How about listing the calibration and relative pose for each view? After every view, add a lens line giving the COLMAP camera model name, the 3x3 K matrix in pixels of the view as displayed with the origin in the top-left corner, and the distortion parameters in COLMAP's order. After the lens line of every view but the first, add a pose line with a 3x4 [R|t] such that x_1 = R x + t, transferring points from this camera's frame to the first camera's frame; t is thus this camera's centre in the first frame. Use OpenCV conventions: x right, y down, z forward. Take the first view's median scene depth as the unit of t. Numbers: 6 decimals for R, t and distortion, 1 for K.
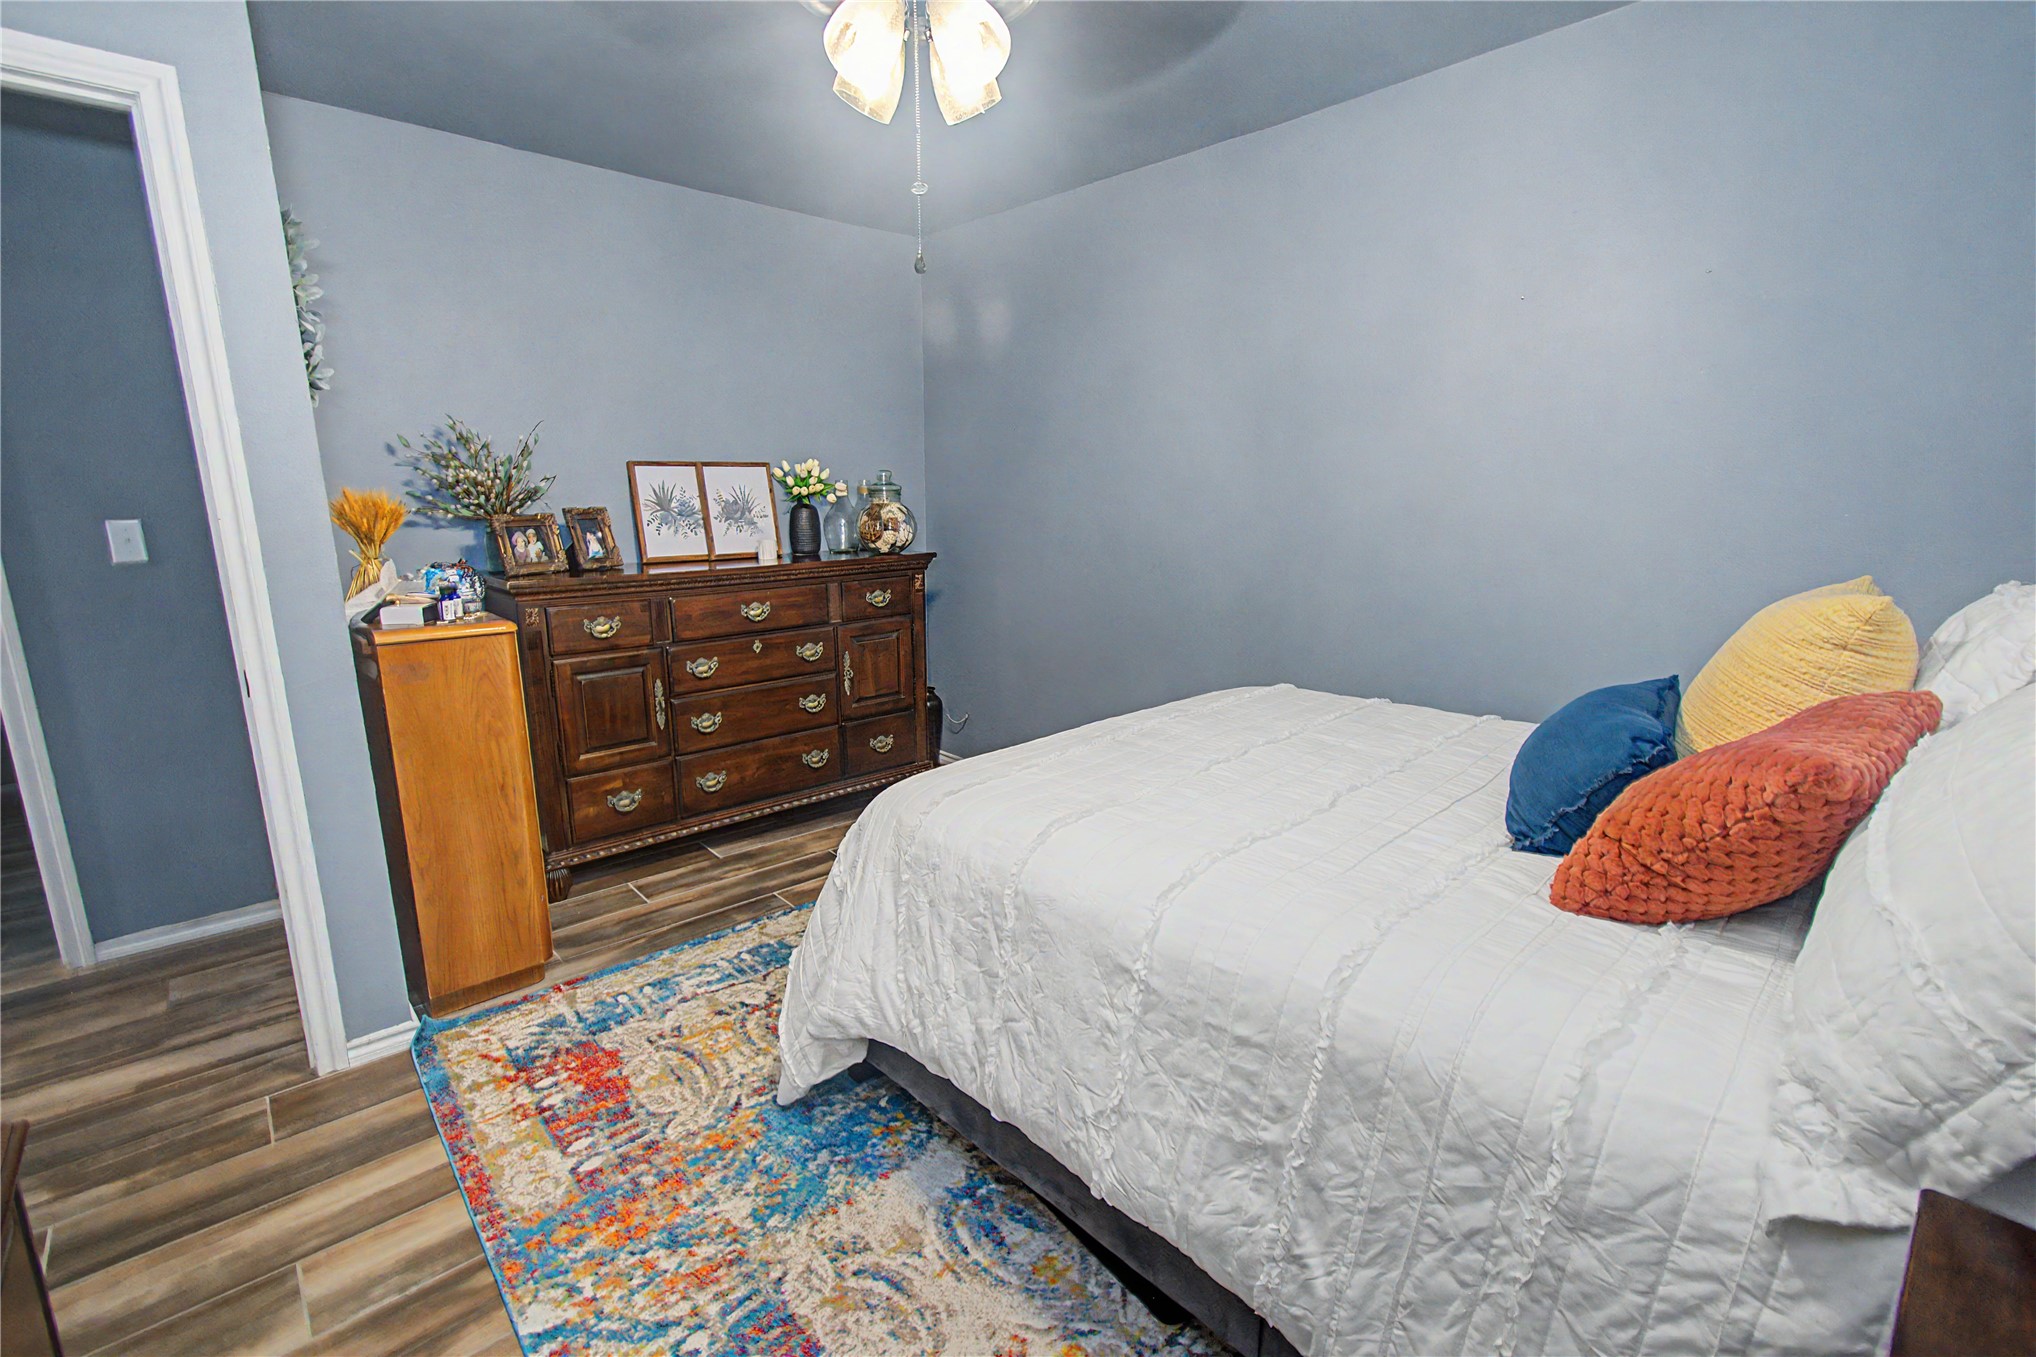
lens RADIAL K [[910.5, 0, 1013.2], [0, 910.5, 672.0], [0, 0, 1]] dist [0.002380, 0.000619]
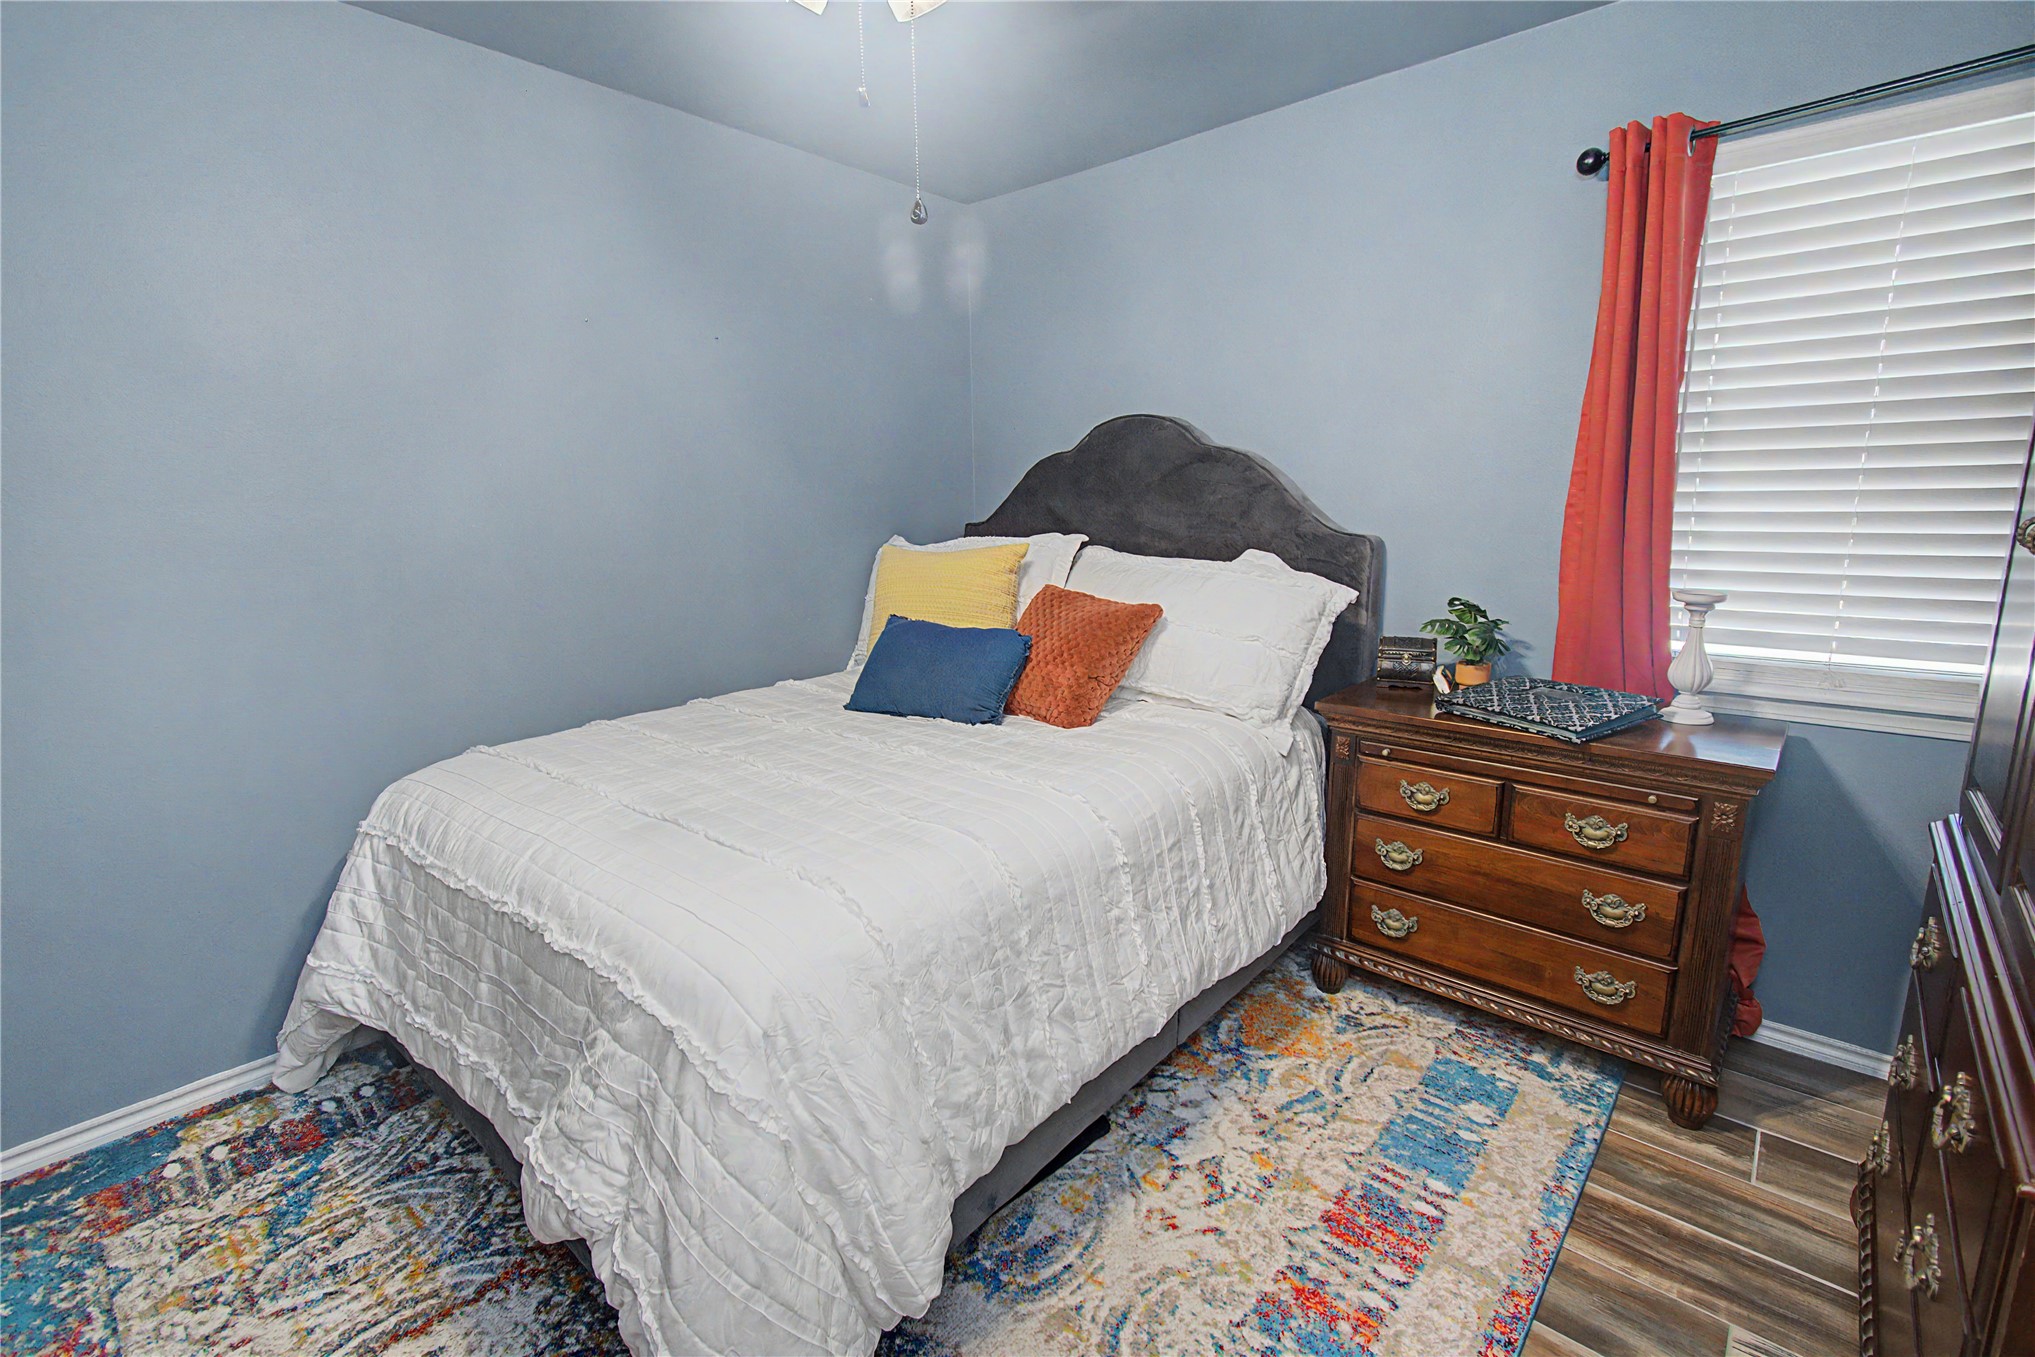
lens RADIAL K [[910.1, 0, 1011.8], [0, 910.1, 683.2], [0, 0, 1]] dist [0.002380, 0.000619]
pose [[-0.123687, -0.197931, 0.972381, -0.902599], [0.202445, 0.954263, 0.219994, -0.211120], [-0.971451, 0.224065, -0.077960, 1.008873]]
